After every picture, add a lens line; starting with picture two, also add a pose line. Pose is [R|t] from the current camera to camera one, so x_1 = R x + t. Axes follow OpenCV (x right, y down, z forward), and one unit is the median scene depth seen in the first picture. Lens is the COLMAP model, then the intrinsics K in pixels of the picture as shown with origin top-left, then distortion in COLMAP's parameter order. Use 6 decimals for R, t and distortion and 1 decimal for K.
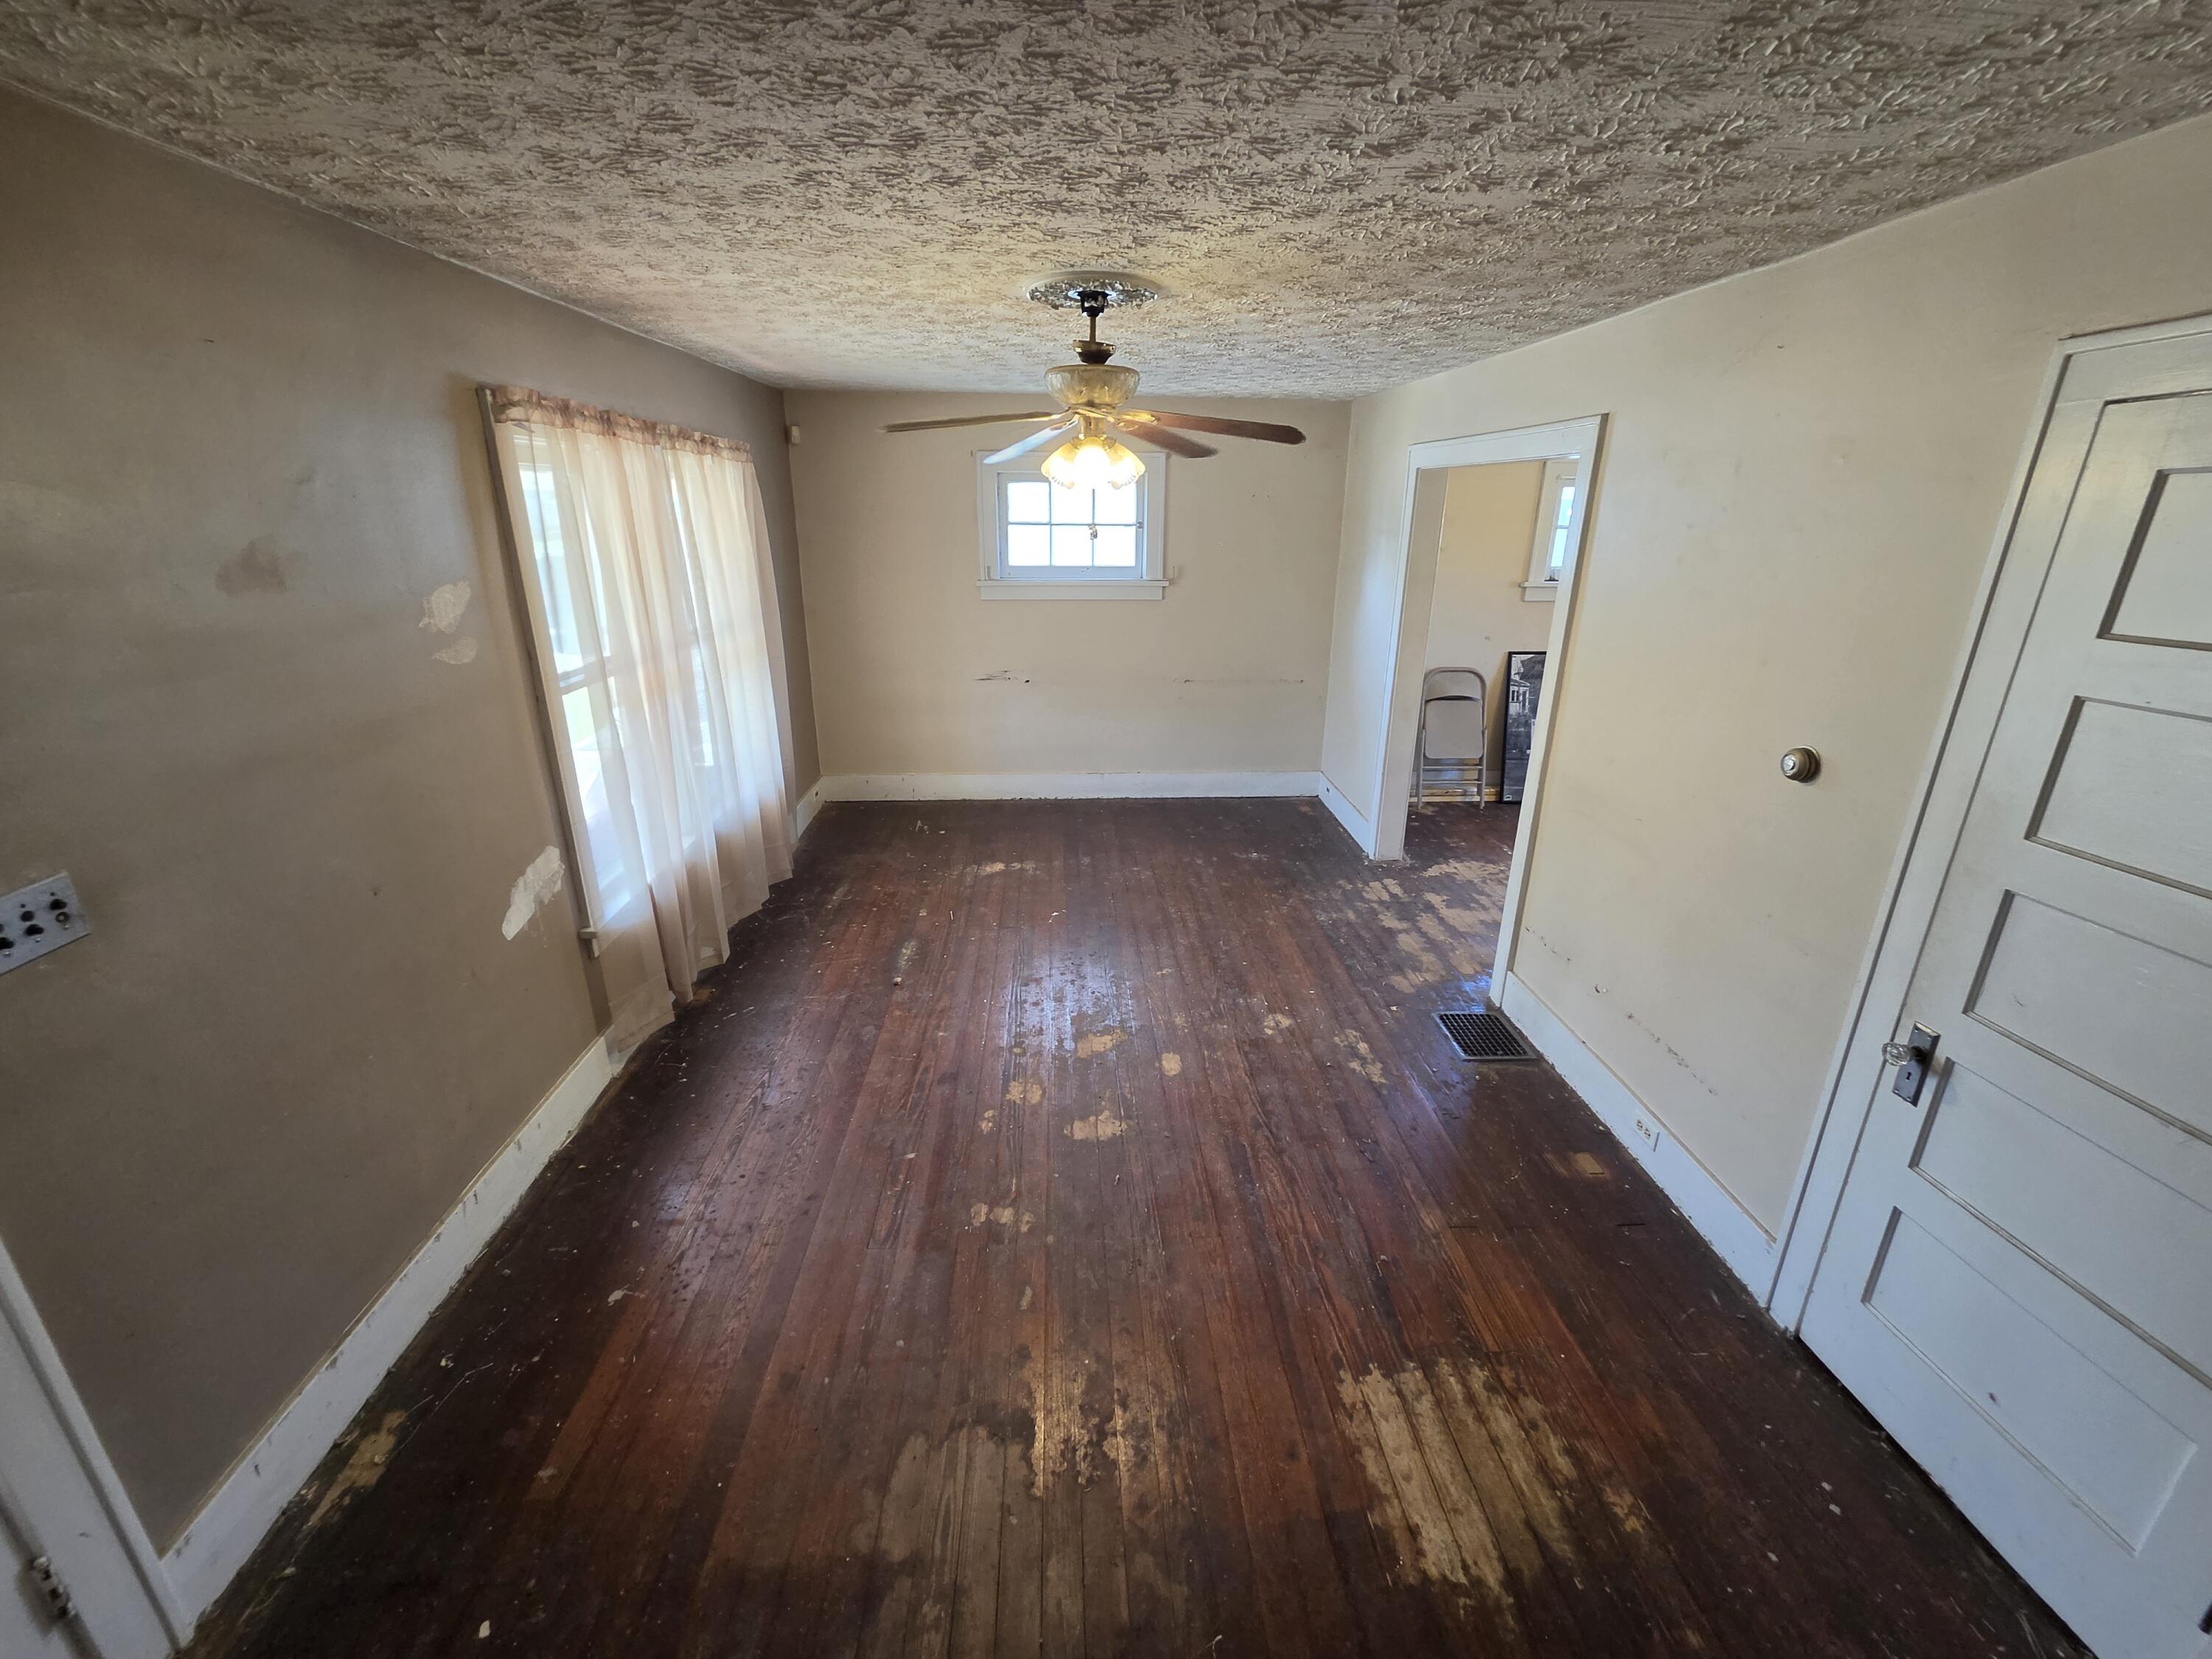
lens RADIAL K [[909.7, 0, 1106.1], [0, 909.7, 824.7], [0, 0, 1]] dist [0.001238, -0.000042]
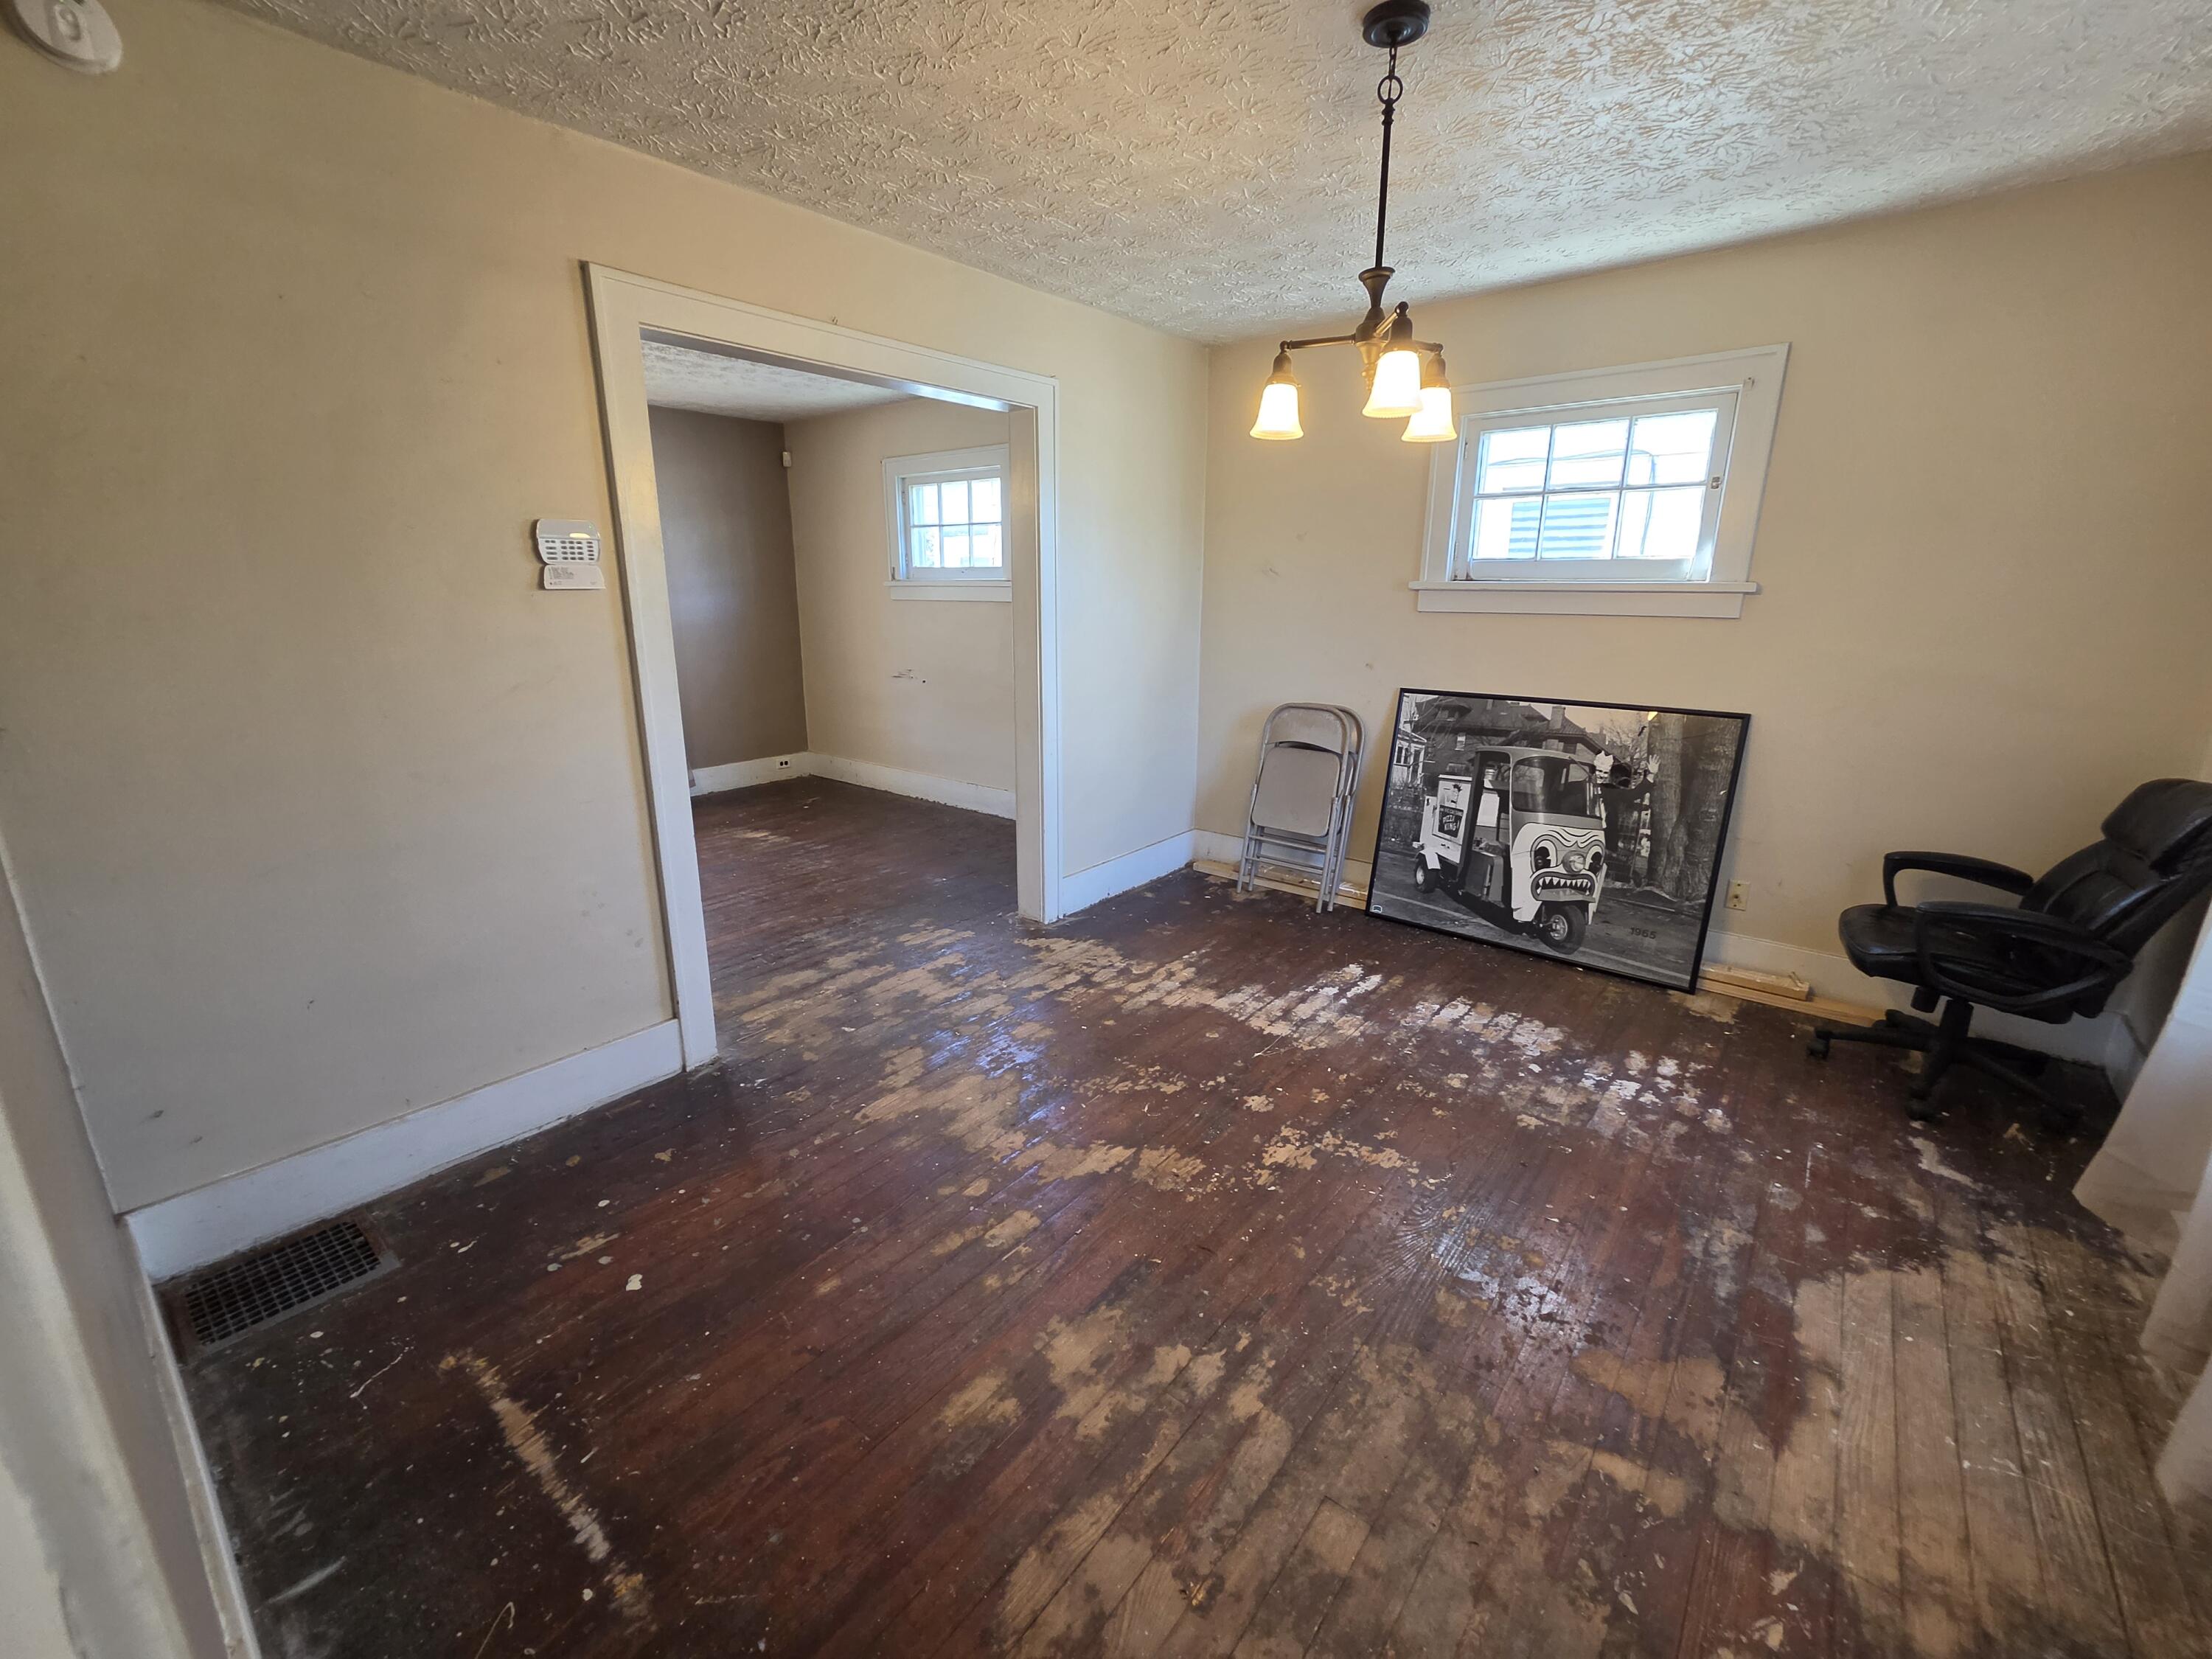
lens RADIAL K [[909.7, 0, 1106.1], [0, 909.7, 824.7], [0, 0, 1]] dist [0.001238, -0.000042]
pose [[0.740981, 0.167110, -0.650401, 1.055433], [-0.222398, 0.974952, -0.002873, -0.064130], [0.633630, 0.146776, 0.759585, 0.546938]]
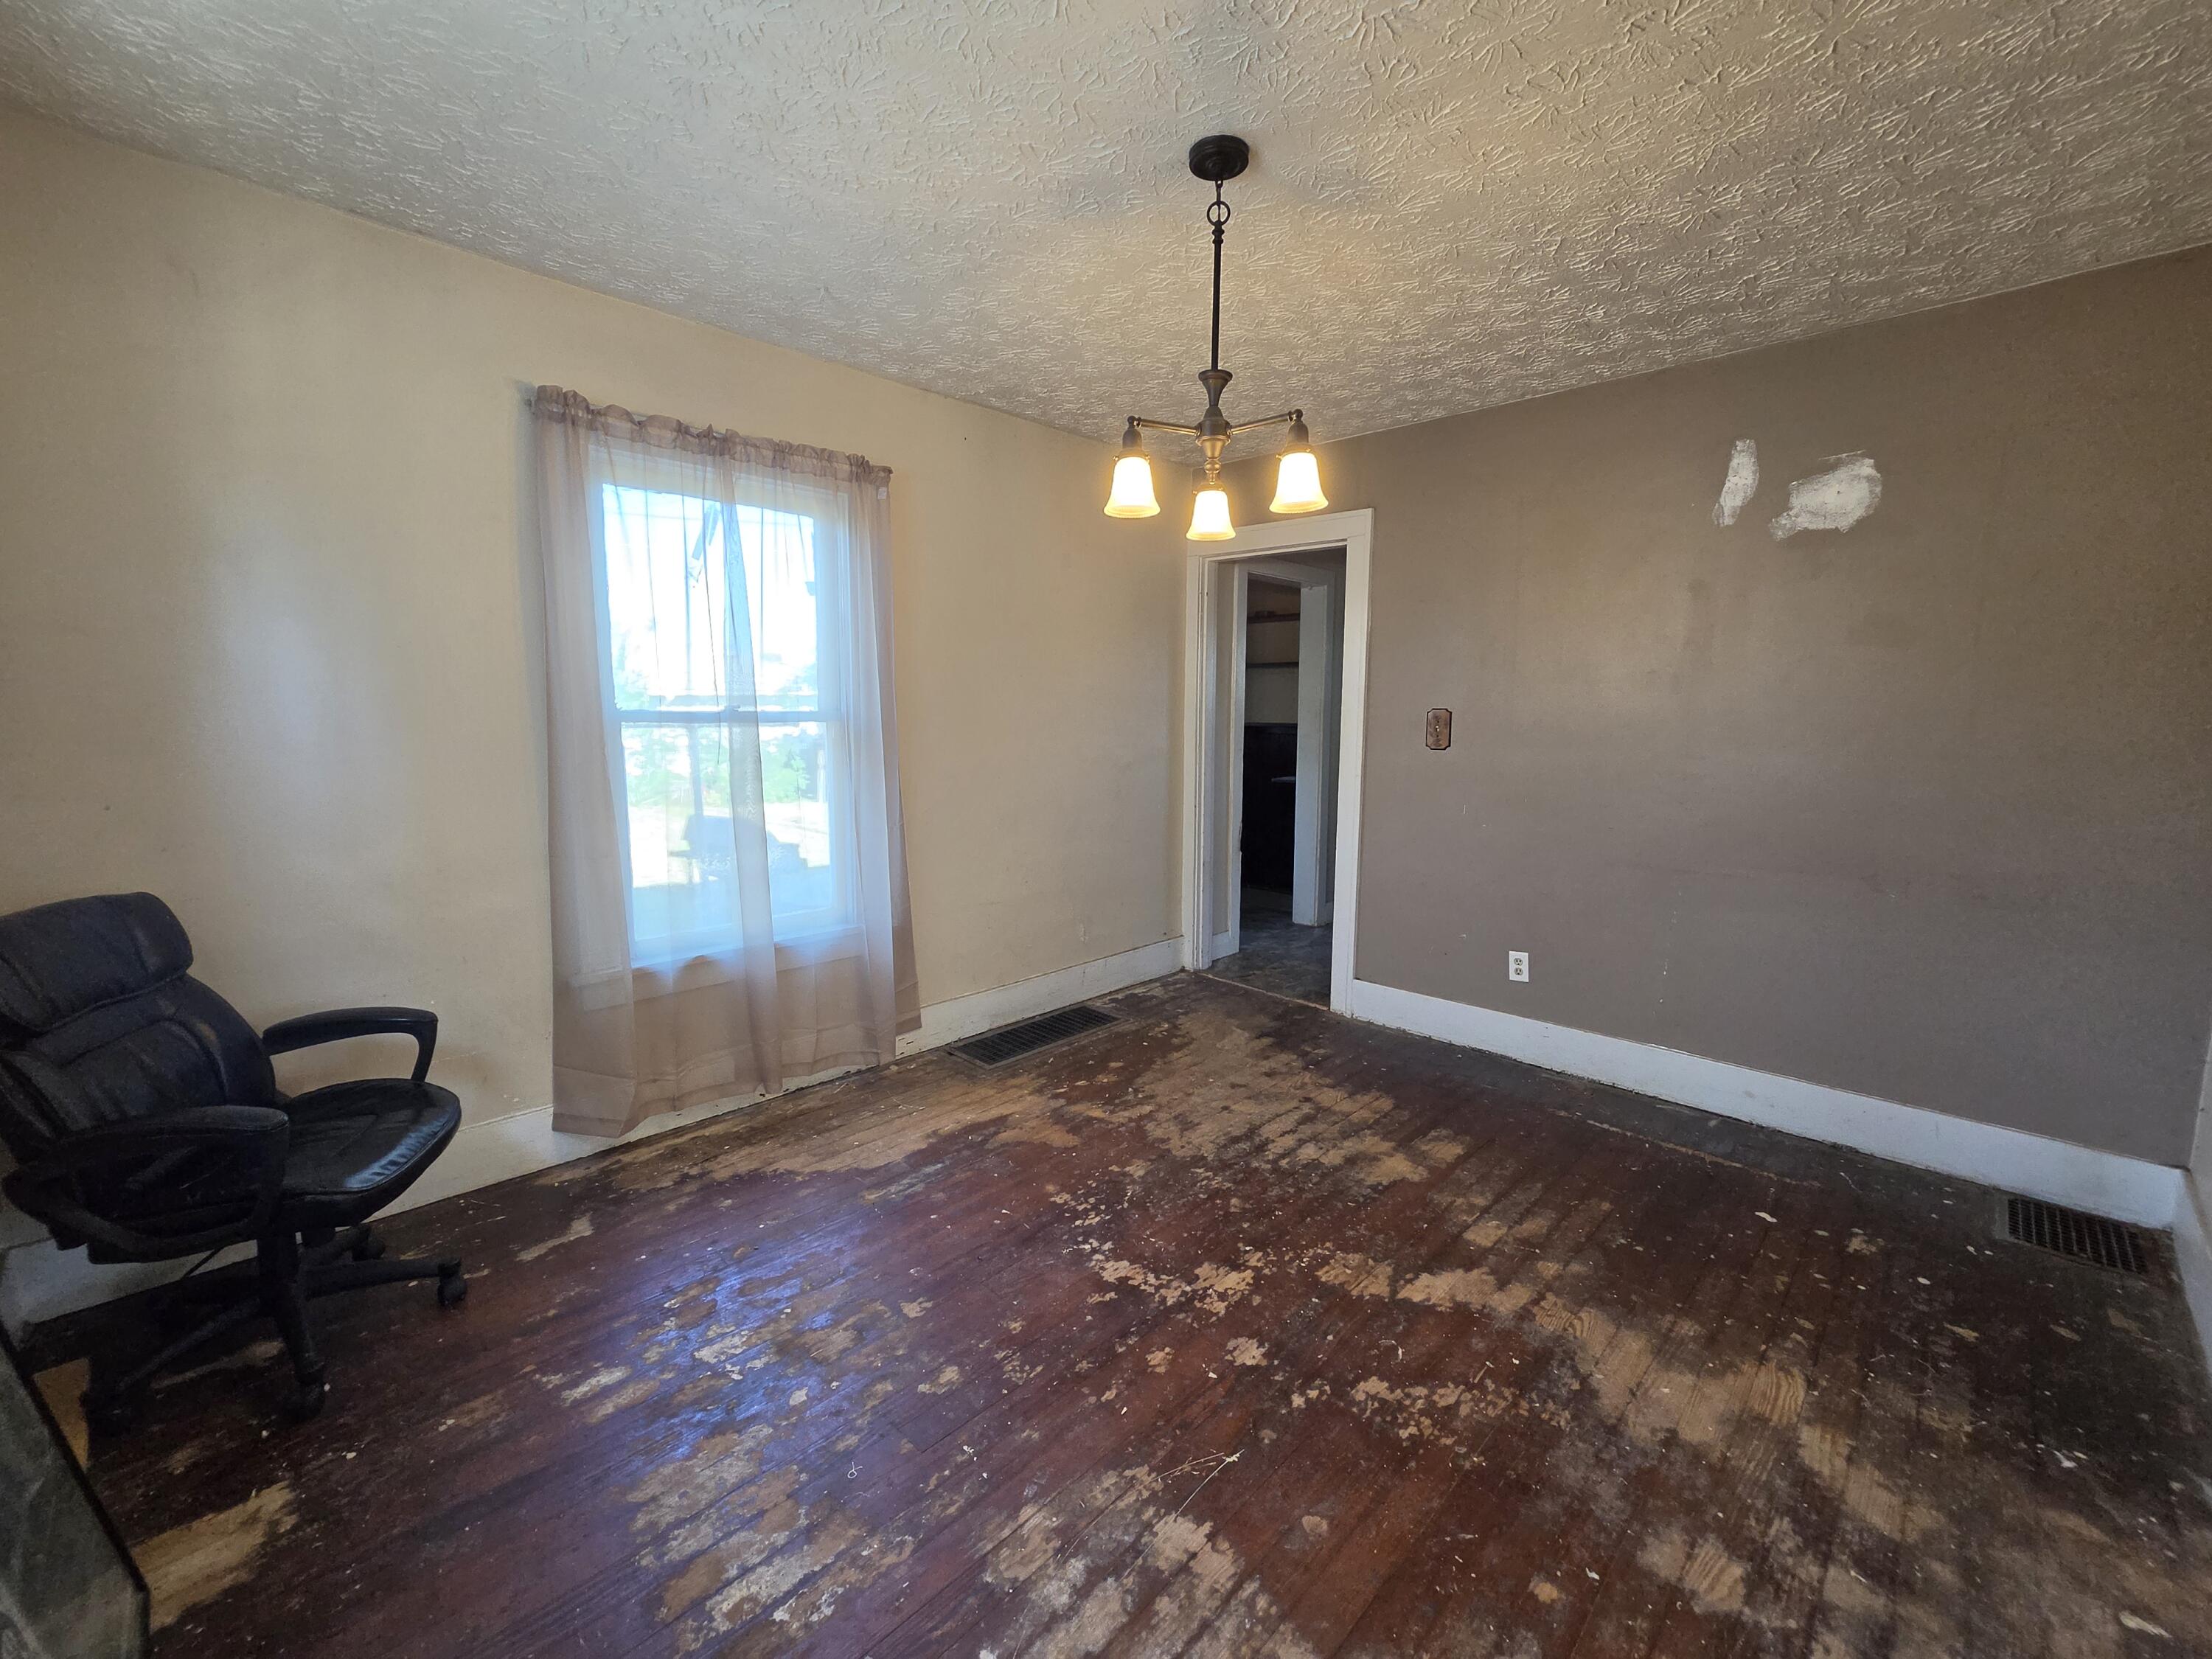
lens RADIAL K [[909.7, 0, 1106.1], [0, 909.7, 824.7], [0, 0, 1]] dist [0.001238, -0.000042]
pose [[-0.677725, -0.105622, 0.727690, 0.499949], [0.234234, 0.907066, 0.349809, -0.322847], [-0.697011, 0.407524, -0.590001, 1.328167]]
